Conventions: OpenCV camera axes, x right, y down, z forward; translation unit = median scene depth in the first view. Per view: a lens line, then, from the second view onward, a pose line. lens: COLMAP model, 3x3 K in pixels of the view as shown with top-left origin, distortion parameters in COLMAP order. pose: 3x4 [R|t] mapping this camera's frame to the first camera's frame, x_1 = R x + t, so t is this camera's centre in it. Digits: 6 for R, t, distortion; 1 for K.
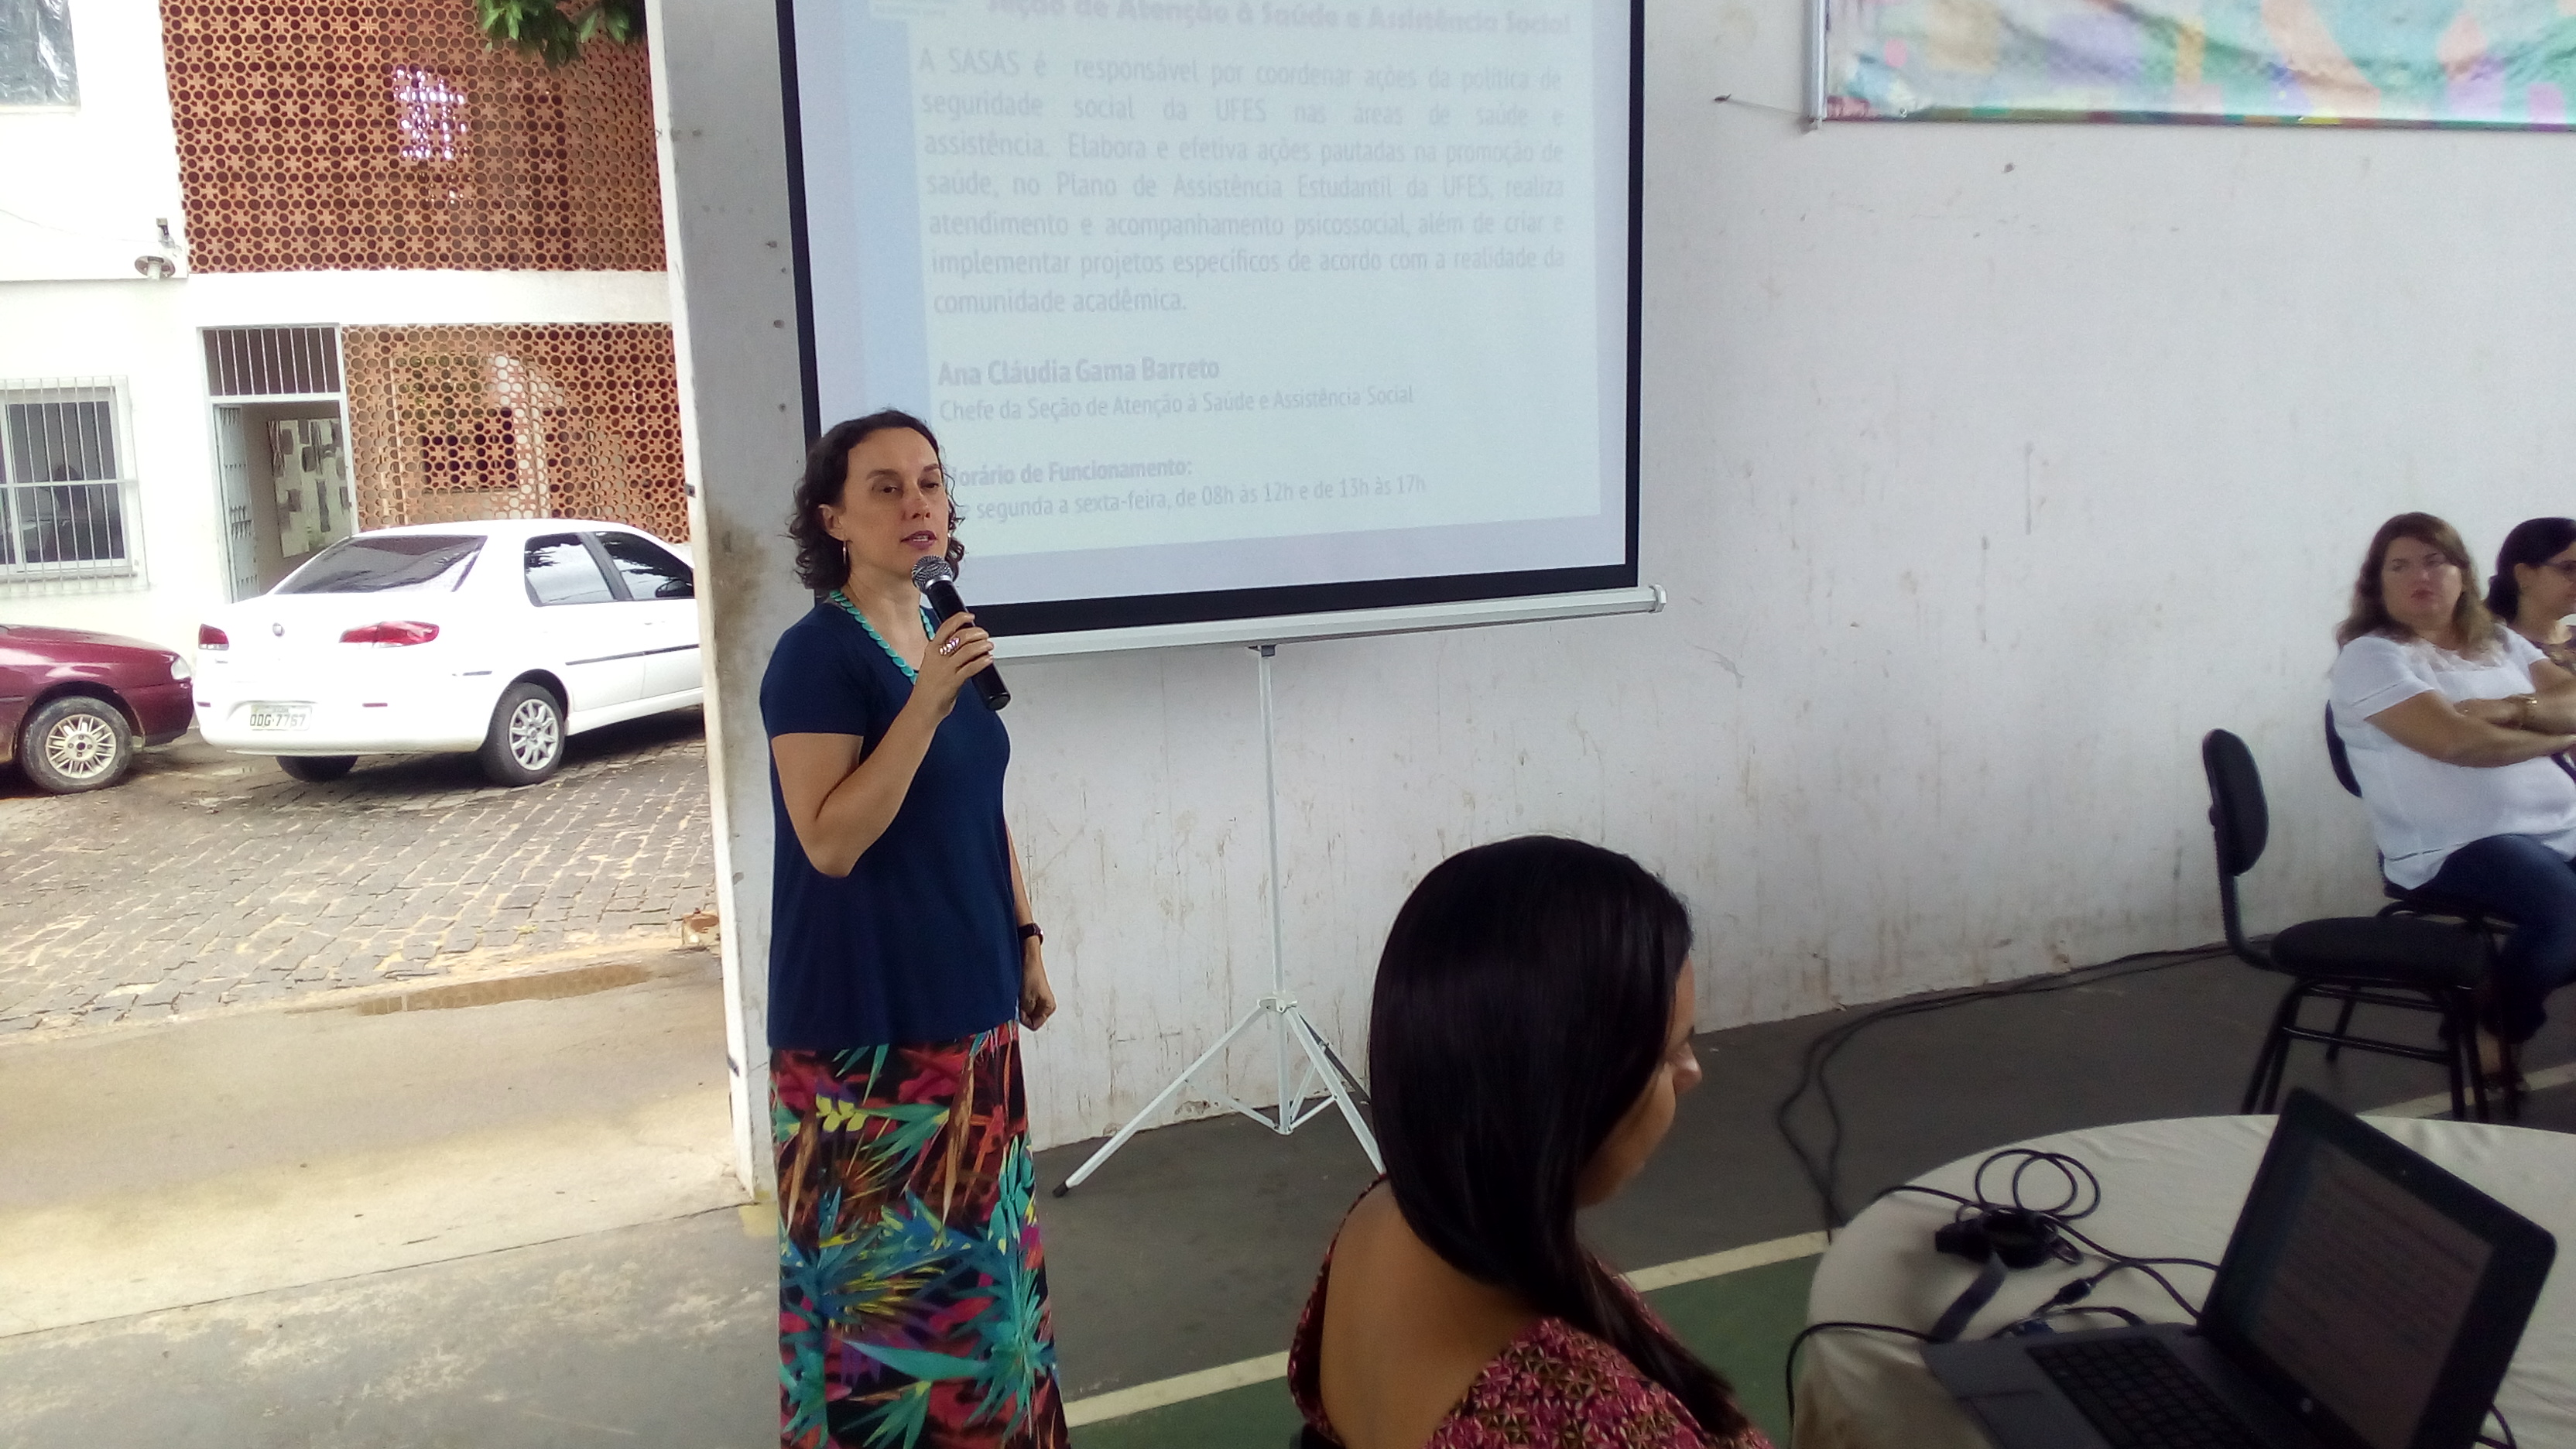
lens RADIAL K [[2079.5, 0, 1293.9], [0, 2079.5, 727.9], [0, 0, 1]] dist [0.103347, -0.151117]
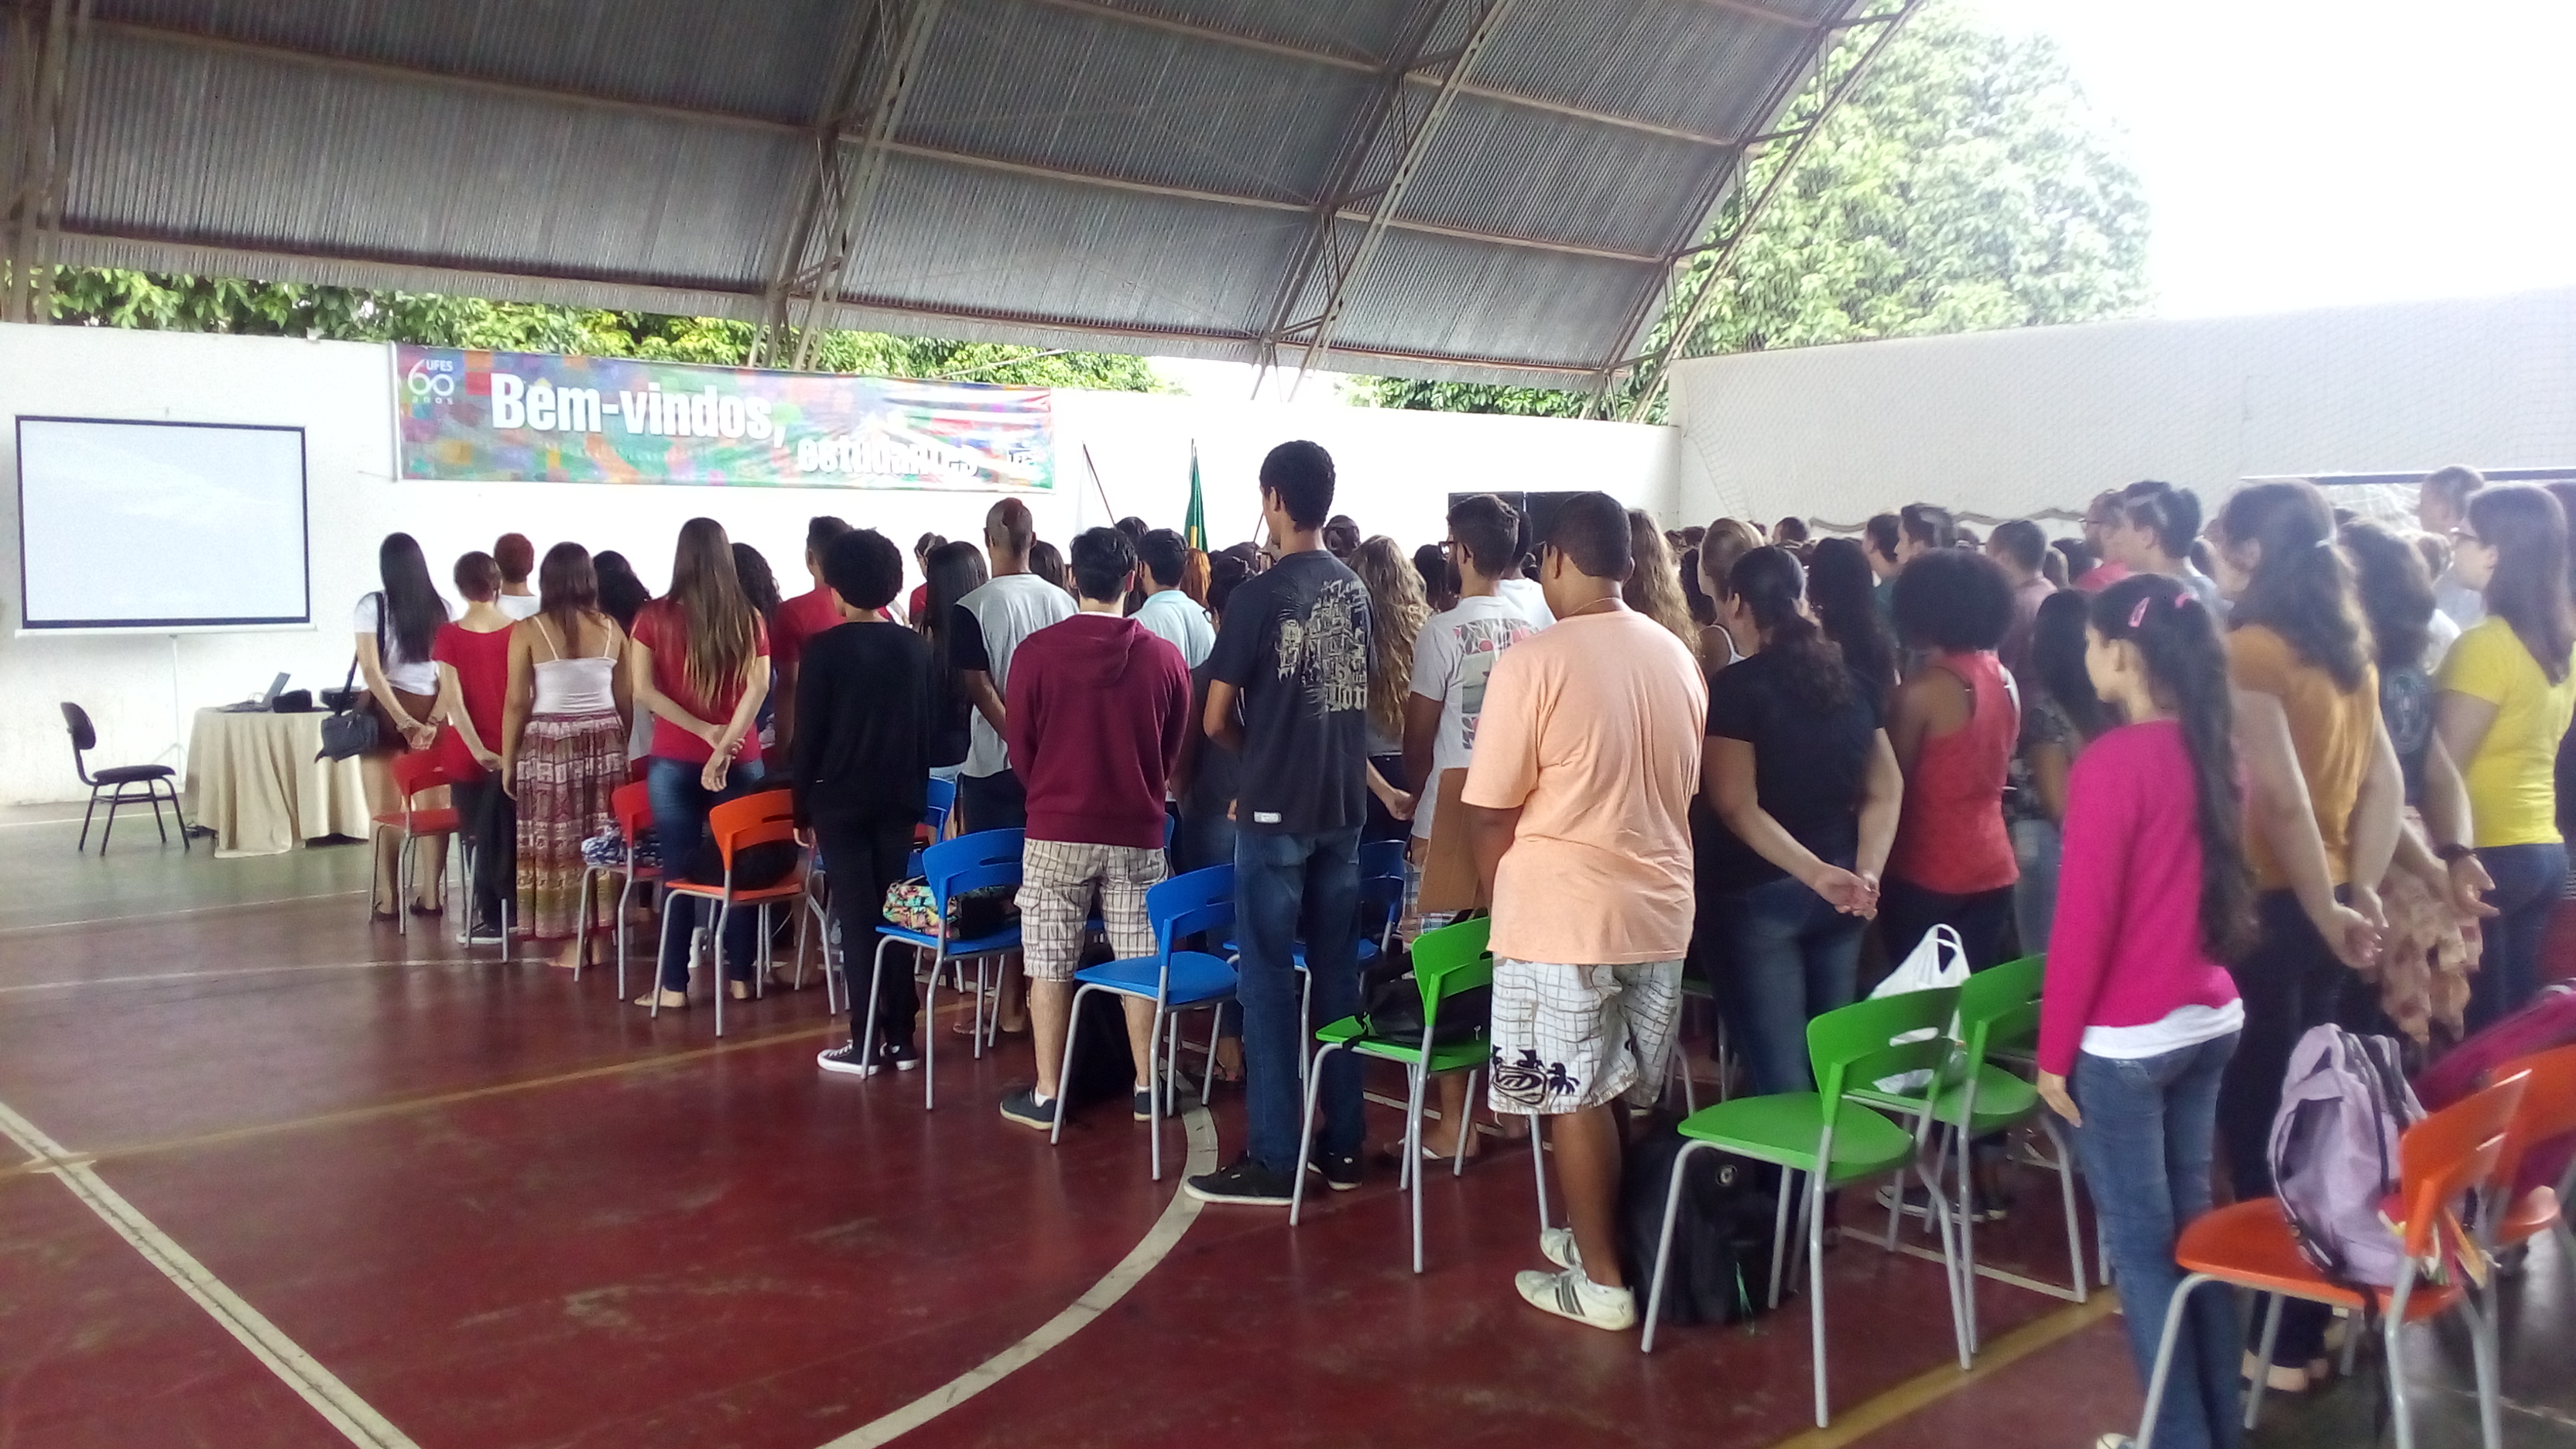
lens RADIAL K [[2079.5, 0, 1307.2], [0, 2079.5, 716.7], [0, 0, 1]] dist [0.103347, -0.151117]
pose [[0.942544, 0.004908, 0.334045, 0.458746], [0.023317, 0.996487, -0.080432, 0.326496], [-0.333266, 0.083600, 0.939119, -2.241943]]
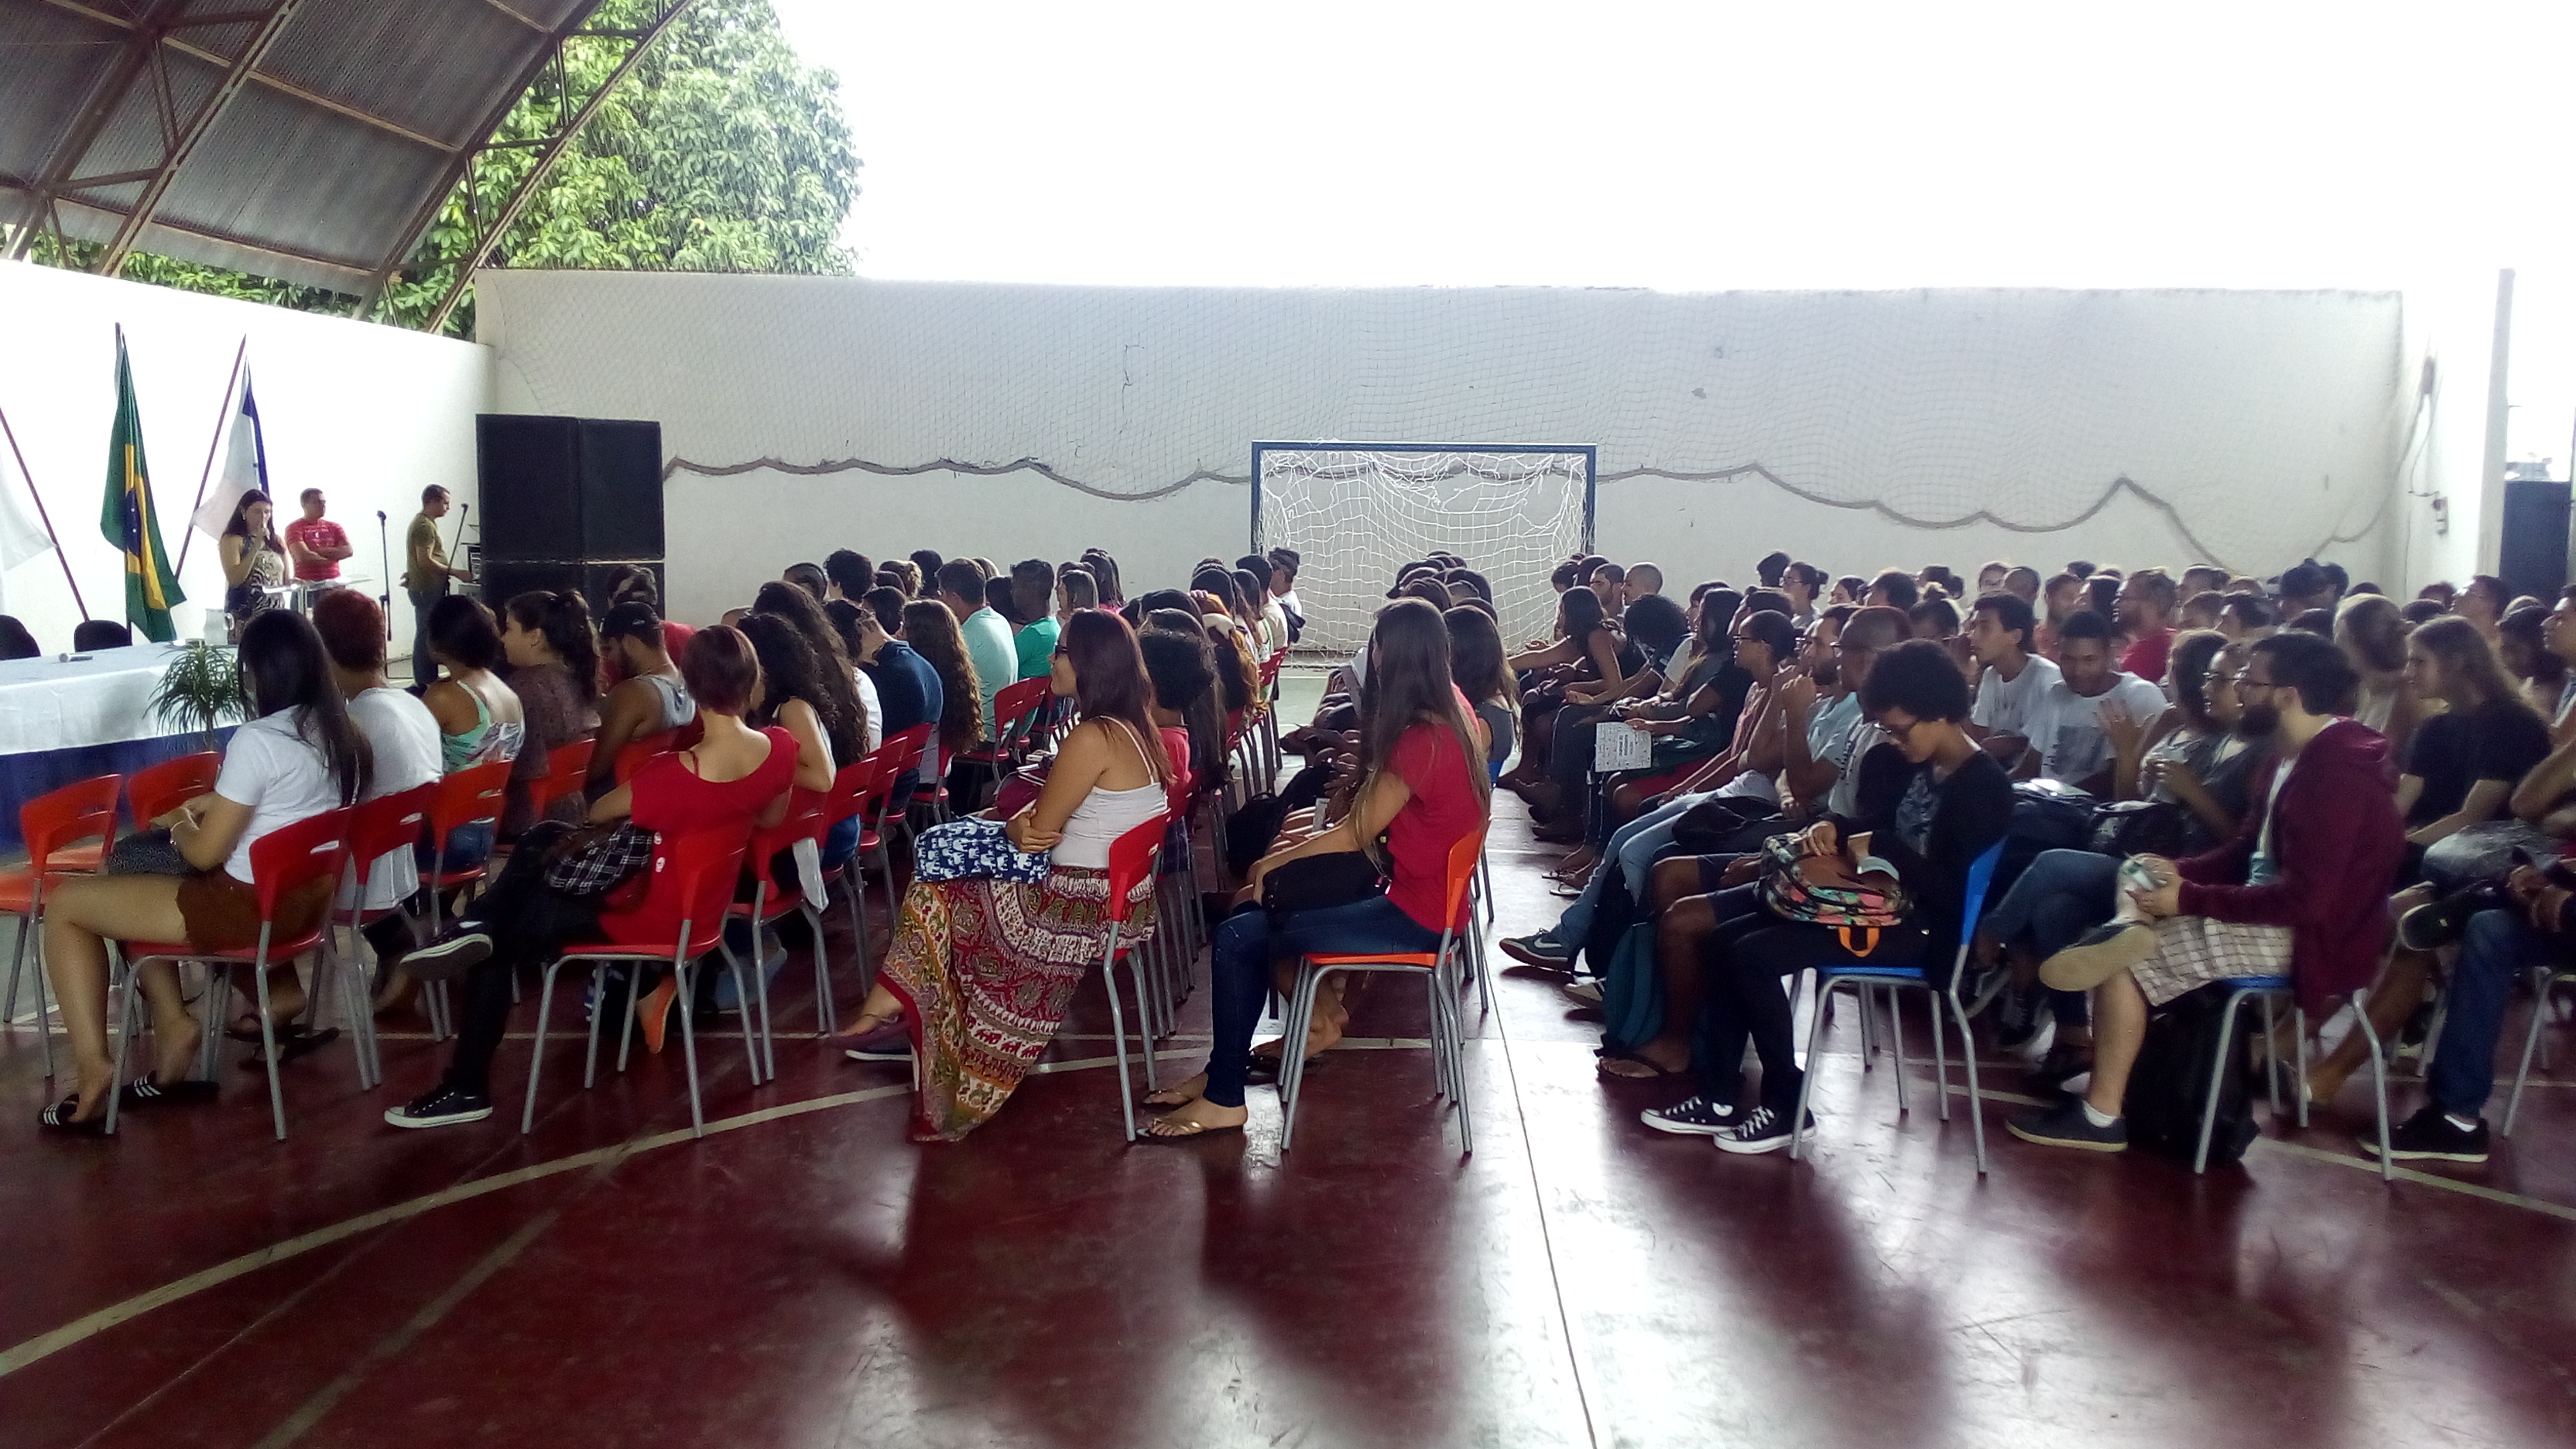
lens RADIAL K [[2079.5, 0, 1306.2], [0, 2079.5, 705.9], [0, 0, 1]] dist [0.103347, -0.151117]
pose [[0.425629, -0.046205, 0.903717, -0.331398], [0.110888, 0.993832, -0.001413, 0.197640], [-0.898078, 0.100812, 0.428127, -1.248778]]
